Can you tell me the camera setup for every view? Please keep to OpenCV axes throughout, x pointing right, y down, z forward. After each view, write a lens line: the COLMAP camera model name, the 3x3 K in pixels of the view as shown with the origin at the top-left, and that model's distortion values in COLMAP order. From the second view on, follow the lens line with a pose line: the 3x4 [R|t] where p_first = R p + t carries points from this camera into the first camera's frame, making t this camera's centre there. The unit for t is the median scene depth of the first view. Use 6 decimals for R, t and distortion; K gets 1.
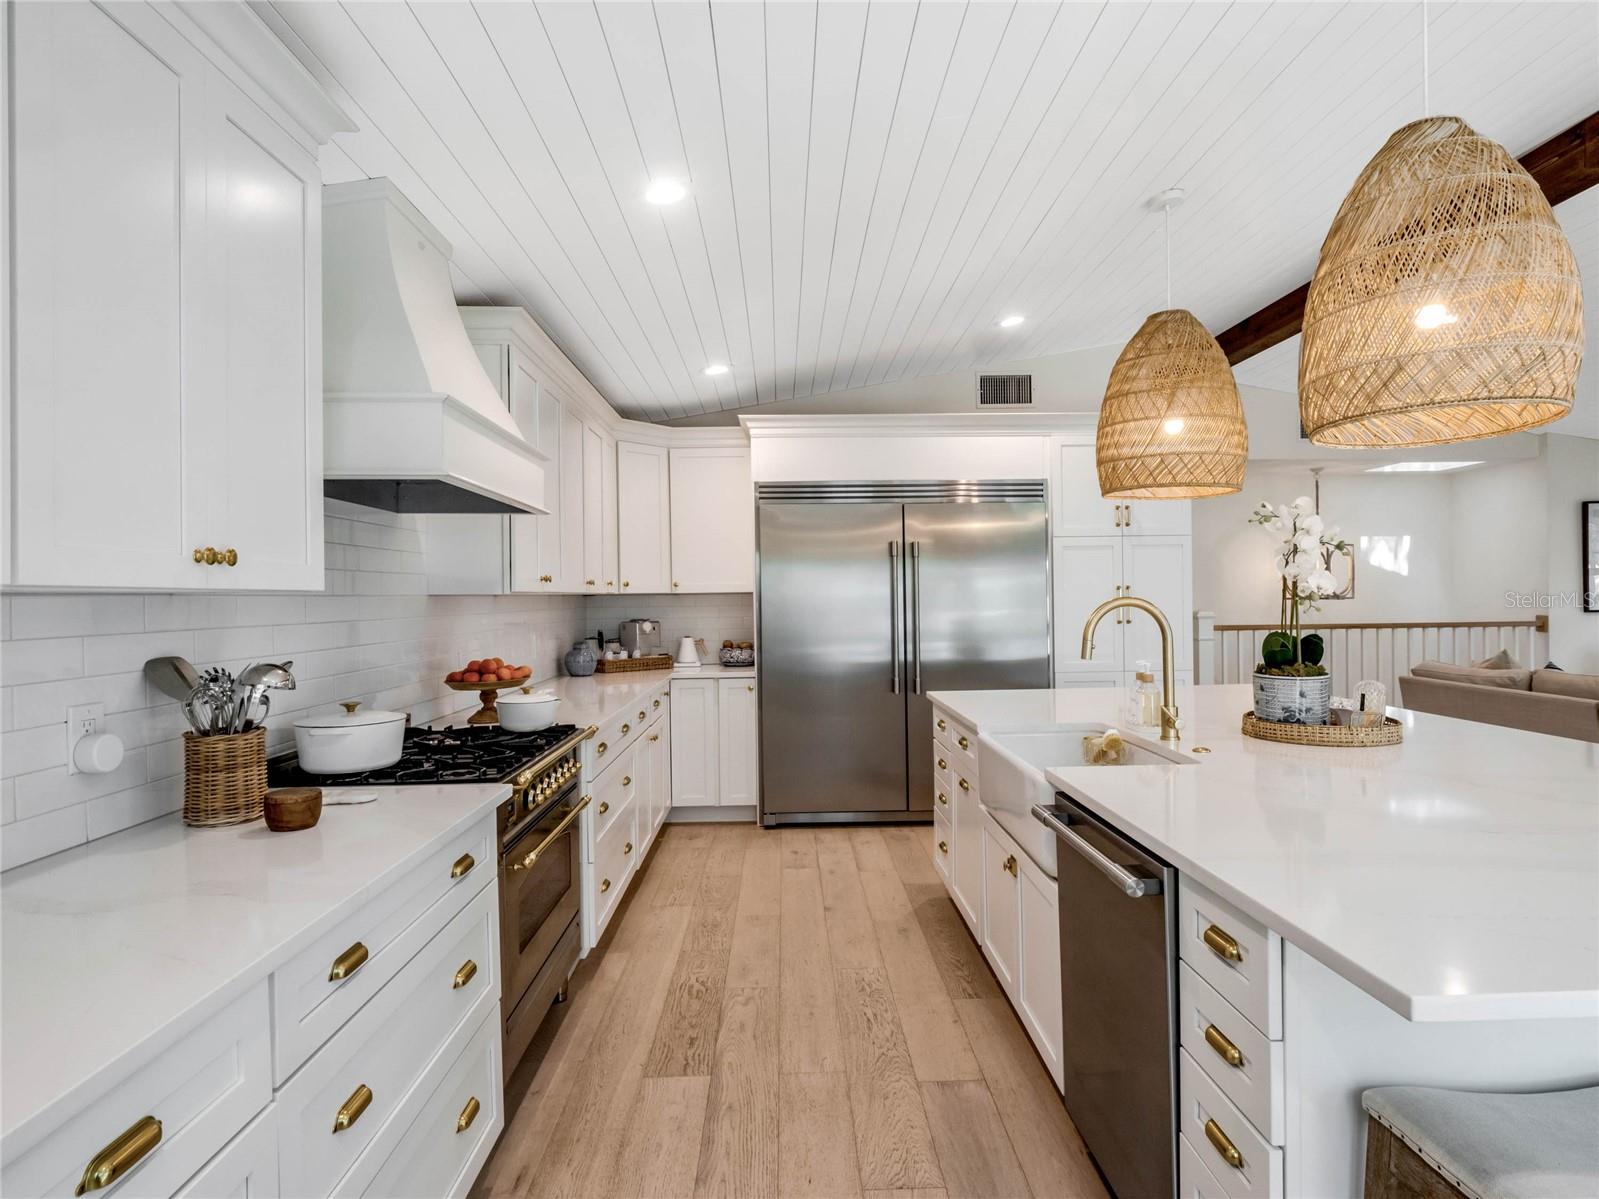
lens RADIAL K [[897.4, 0, 804.9], [0, 897.4, 584.2], [0, 0, 1]] dist [-0.003404, -0.001309]
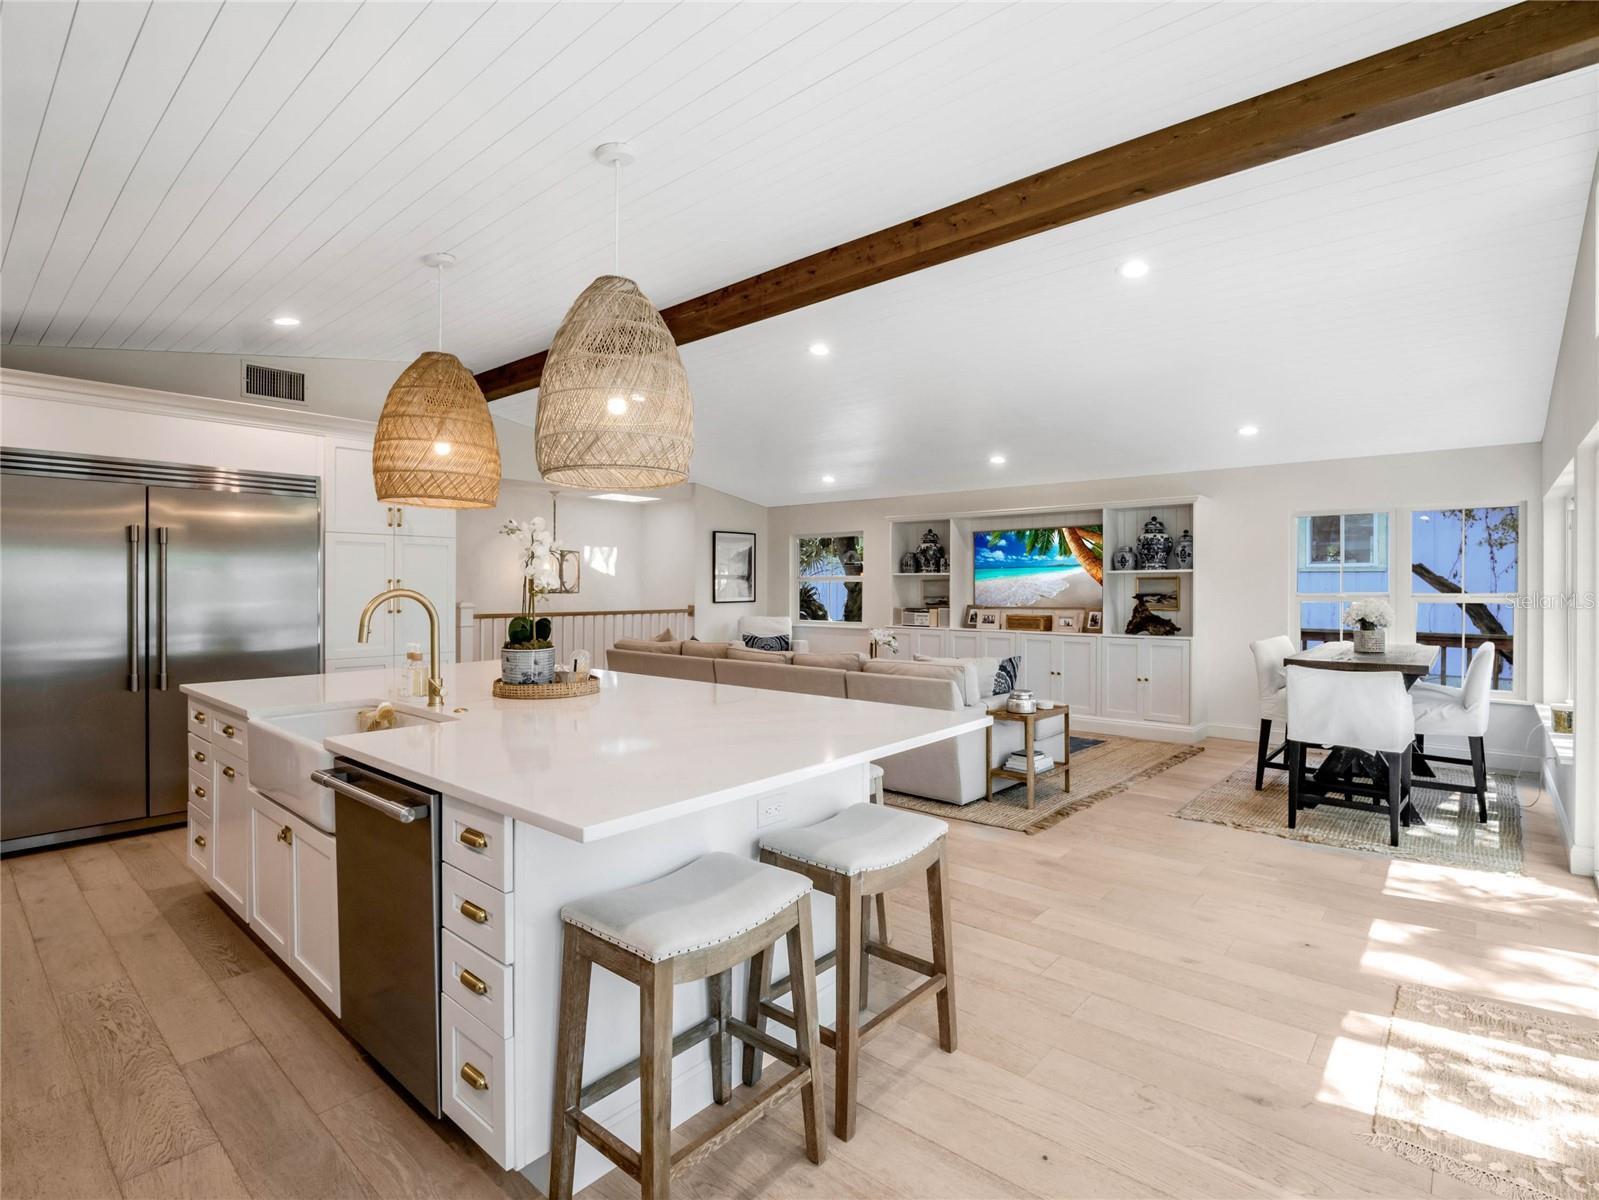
lens RADIAL K [[786.4, 0, 807.2], [0, 786.4, 598.4], [0, 0, 1]] dist [-0.013545, -0.000935]
pose [[0.675795, 0.003179, 0.737083, -0.036516], [-0.021139, 0.999663, 0.015069, -0.000540], [-0.736786, -0.025764, 0.675635, -0.086375]]
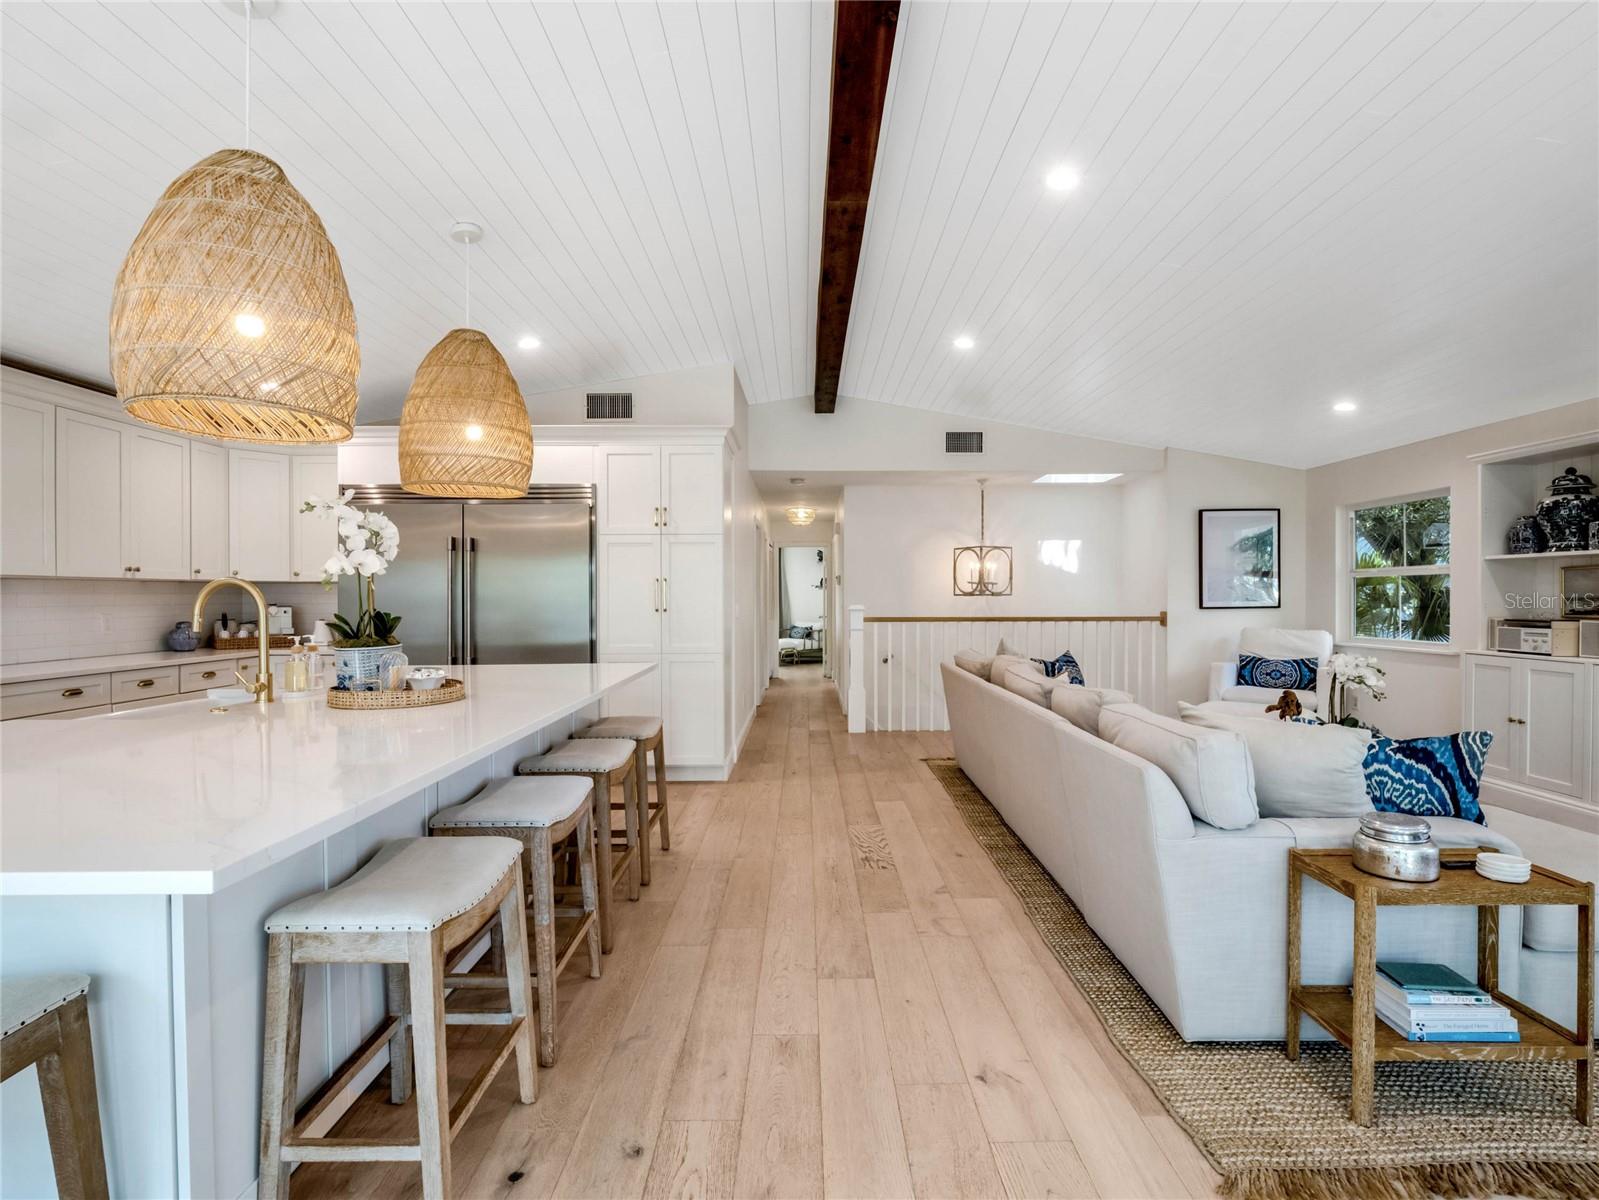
lens RADIAL K [[786.4, 0, 807.2], [0, 786.4, 598.4], [0, 0, 1]] dist [-0.013545, -0.000935]
pose [[0.999625, 0.008383, -0.026076, 0.969847], [-0.007964, 0.999838, 0.016138, 0.015953], [0.026207, -0.015924, 0.999530, 0.018282]]
